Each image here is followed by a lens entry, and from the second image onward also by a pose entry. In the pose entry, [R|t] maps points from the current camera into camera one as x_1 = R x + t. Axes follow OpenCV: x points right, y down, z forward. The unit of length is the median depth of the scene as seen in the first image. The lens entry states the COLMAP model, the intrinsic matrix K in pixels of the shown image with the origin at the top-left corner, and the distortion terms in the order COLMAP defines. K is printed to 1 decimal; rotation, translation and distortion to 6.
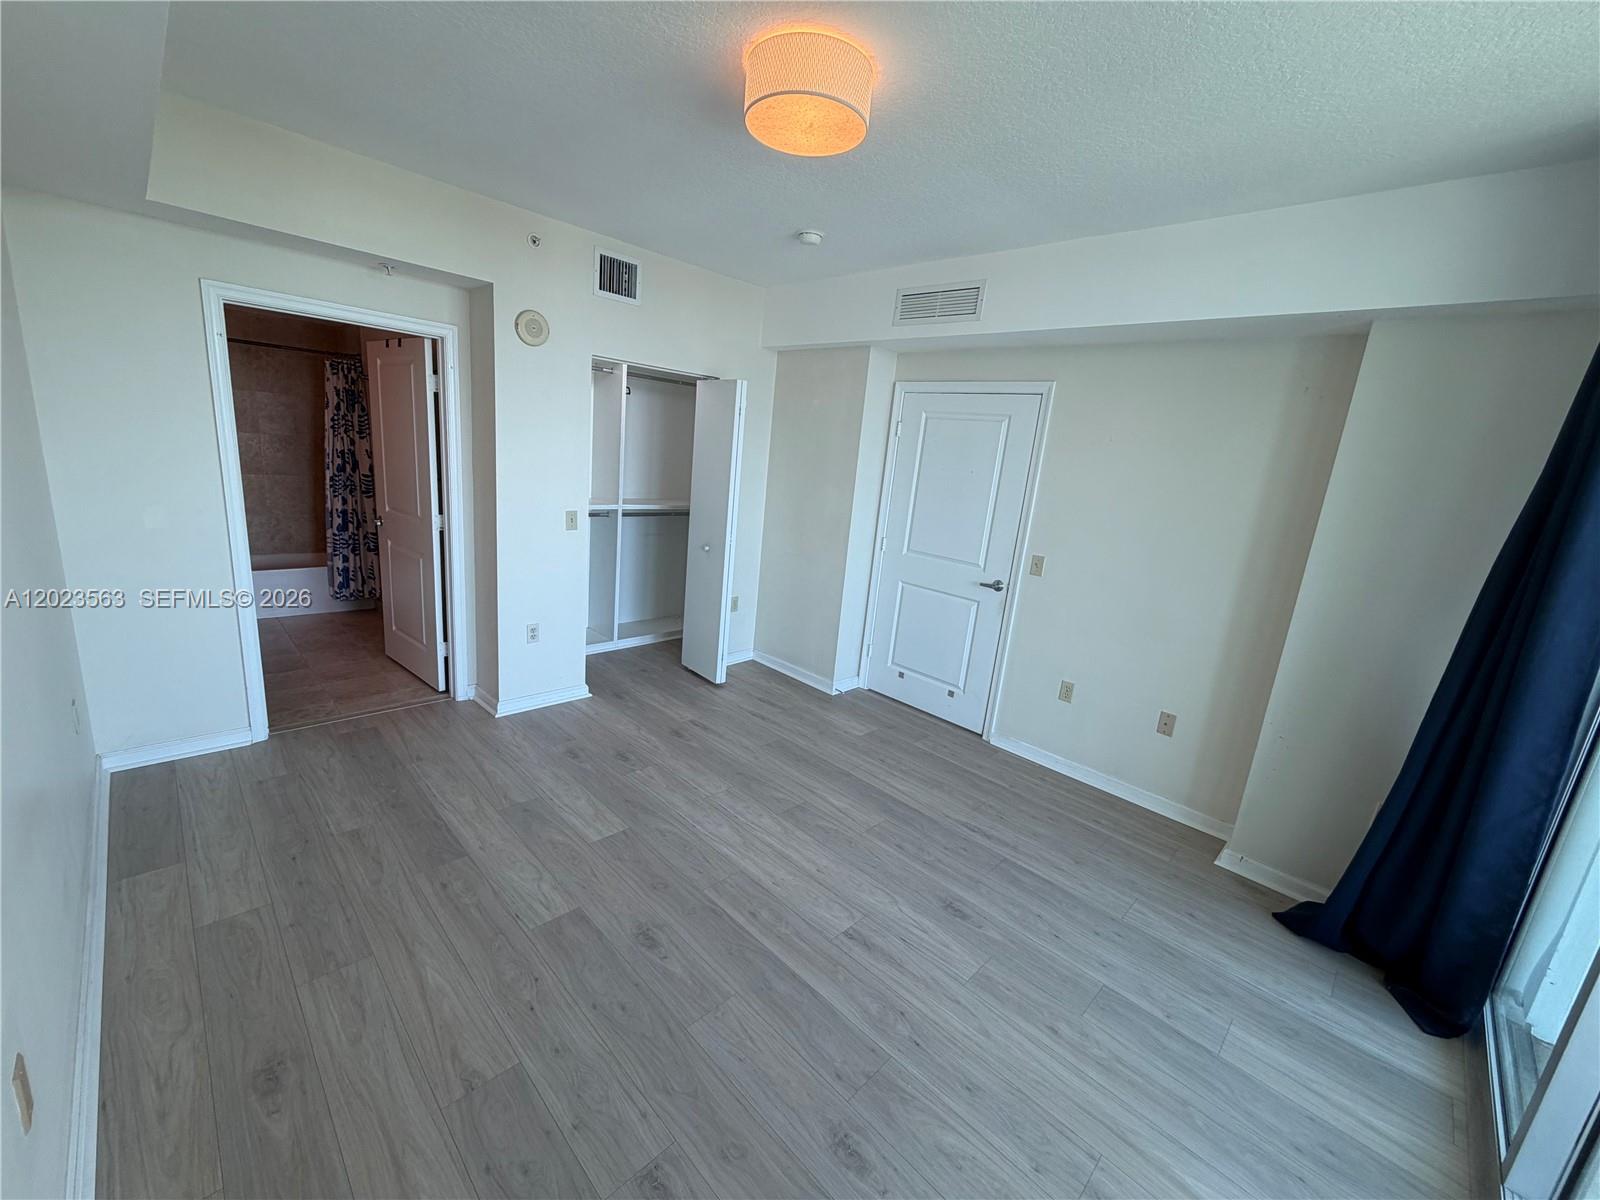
lens RADIAL K [[637.3, 0, 791.1], [0, 637.3, 597.6], [0, 0, 1]] dist [-0.000997, -0.000141]
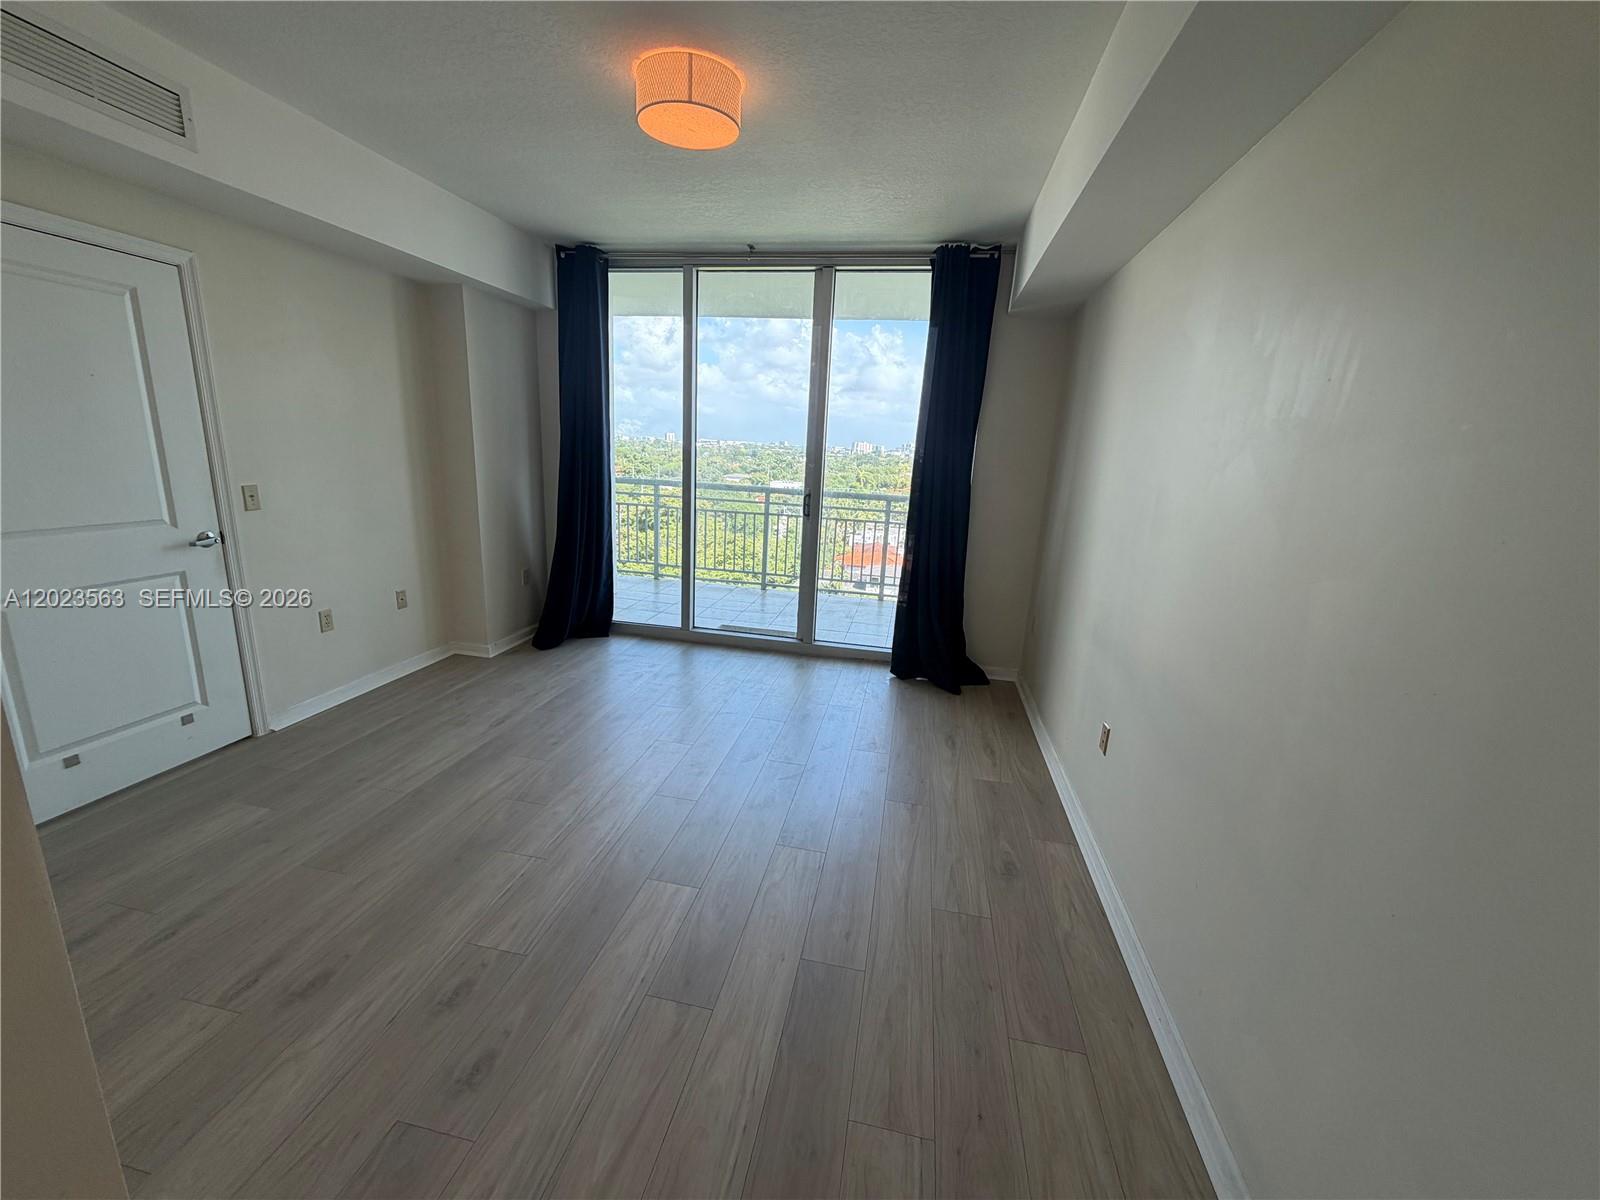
lens RADIAL K [[618.1, 0, 800.0], [0, 618.1, 600.0], [0, 0, 1]] dist [0.000396, 0.000062]
pose [[-0.549196, -0.317774, 0.772919, -0.714228], [0.092513, 0.896080, 0.434145, -0.233164], [-0.830557, 0.309936, -0.462725, 0.914938]]
